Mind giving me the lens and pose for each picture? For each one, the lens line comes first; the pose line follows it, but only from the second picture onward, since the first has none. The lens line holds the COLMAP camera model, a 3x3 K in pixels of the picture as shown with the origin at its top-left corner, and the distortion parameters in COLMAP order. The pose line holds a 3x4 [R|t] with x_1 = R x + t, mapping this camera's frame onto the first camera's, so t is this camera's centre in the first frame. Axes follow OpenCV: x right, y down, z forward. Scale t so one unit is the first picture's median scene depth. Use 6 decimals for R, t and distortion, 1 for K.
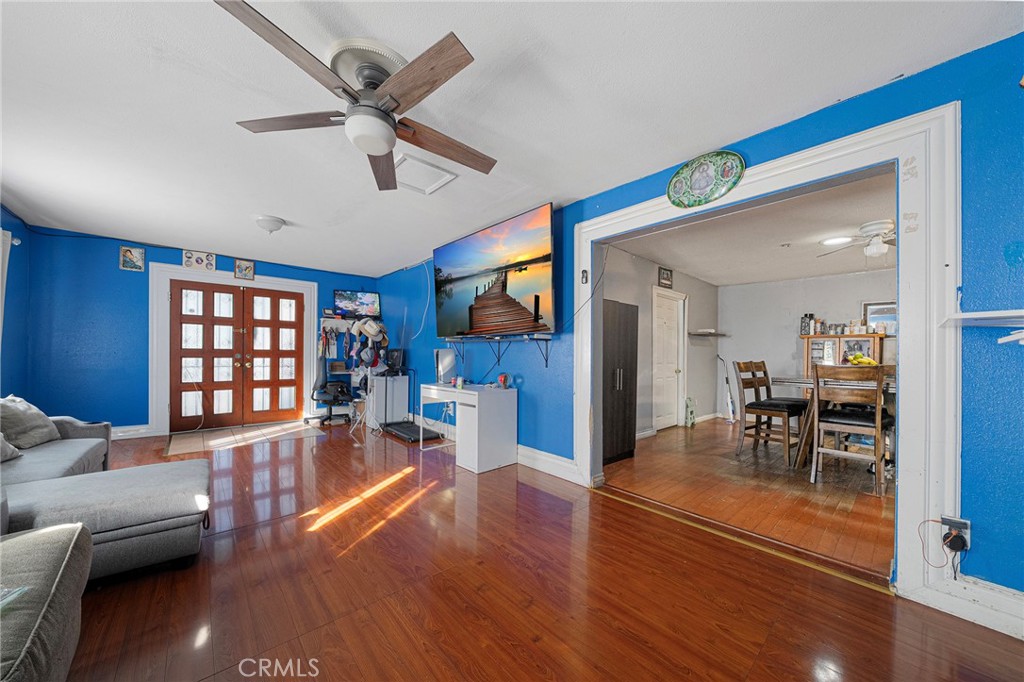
lens RADIAL K [[350.0, 0, 510.1], [0, 350.0, 354.9], [0, 0, 1]] dist [-0.000191, -0.000302]
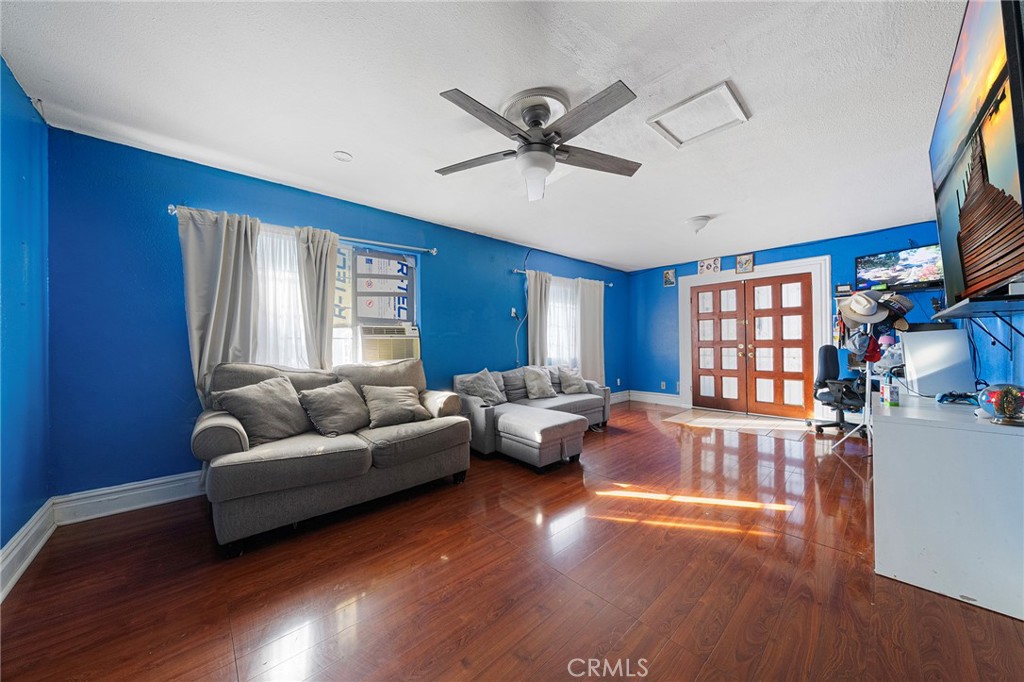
lens RADIAL K [[350.0, 0, 522.2], [0, 350.0, 344.7], [0, 0, 1]] dist [-0.000191, -0.000302]
pose [[0.041788, -0.008989, -0.999086, 0.275559], [0.010236, 0.999911, -0.008569, 0.000523], [0.999074, -0.009869, 0.041876, 0.310829]]
